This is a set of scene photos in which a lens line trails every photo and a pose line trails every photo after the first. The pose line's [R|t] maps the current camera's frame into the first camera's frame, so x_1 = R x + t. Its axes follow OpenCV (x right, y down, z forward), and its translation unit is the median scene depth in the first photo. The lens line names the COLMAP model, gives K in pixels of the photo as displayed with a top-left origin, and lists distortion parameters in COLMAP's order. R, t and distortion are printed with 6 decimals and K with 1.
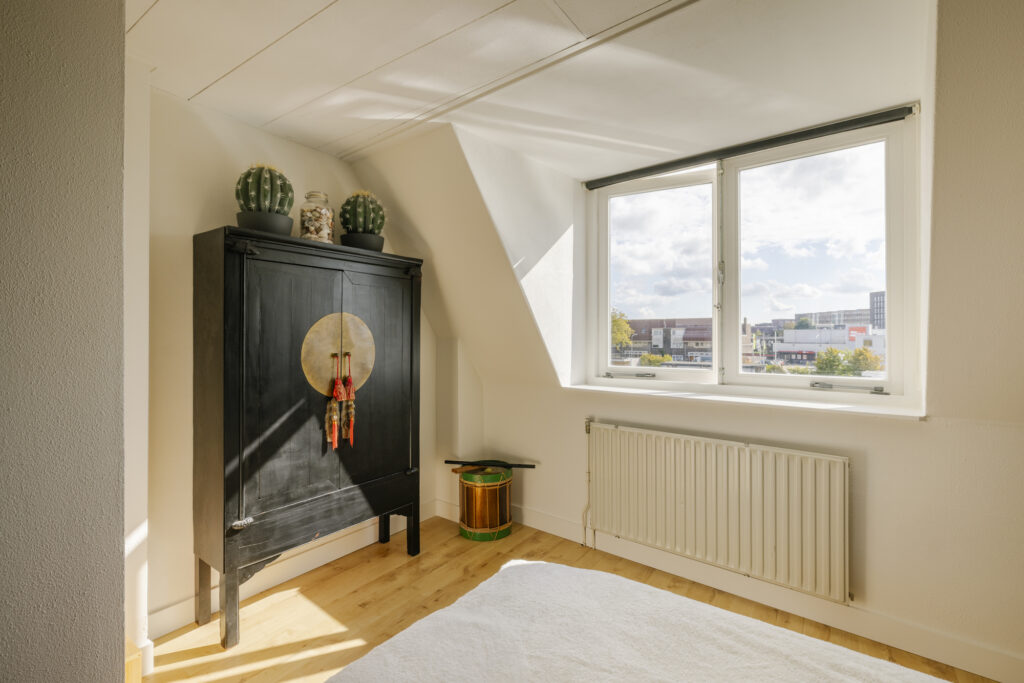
lens RADIAL K [[478.2, 0, 515.6], [0, 478.2, 332.6], [0, 0, 1]] dist [-0.002632, -0.000374]
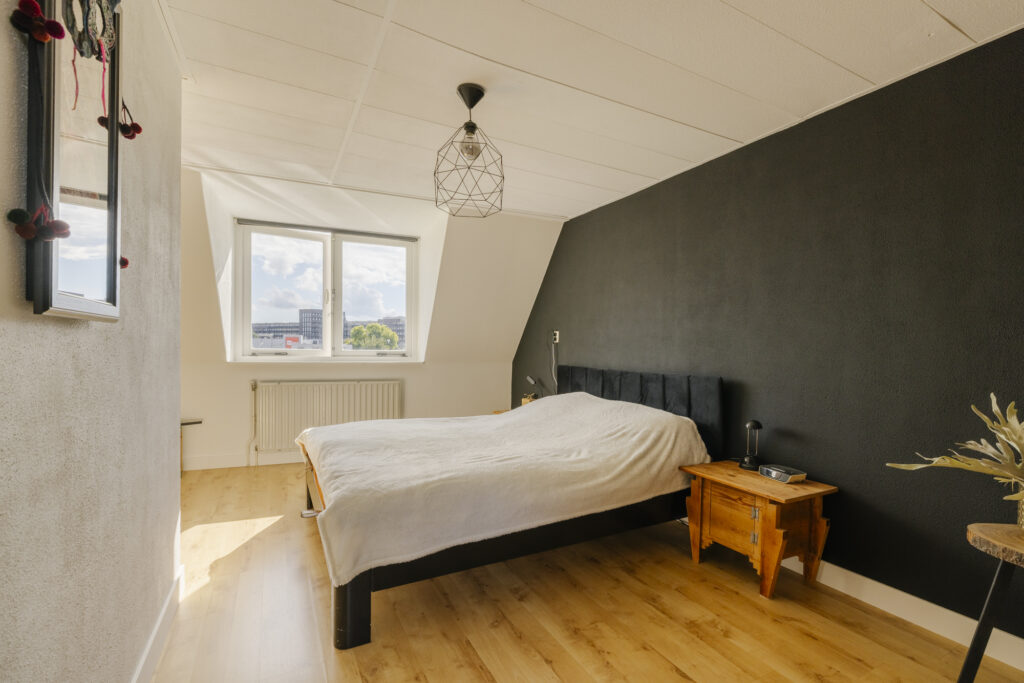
lens RADIAL K [[458.5, 0, 512.0], [0, 458.5, 341.5], [0, 0, 1]] dist [0.000448, 0.000014]
pose [[0.464277, 0.022800, 0.885396, -0.712326], [-0.021840, 0.999659, -0.014290, 0.054530], [-0.885421, -0.012703, 0.464617, -0.371249]]
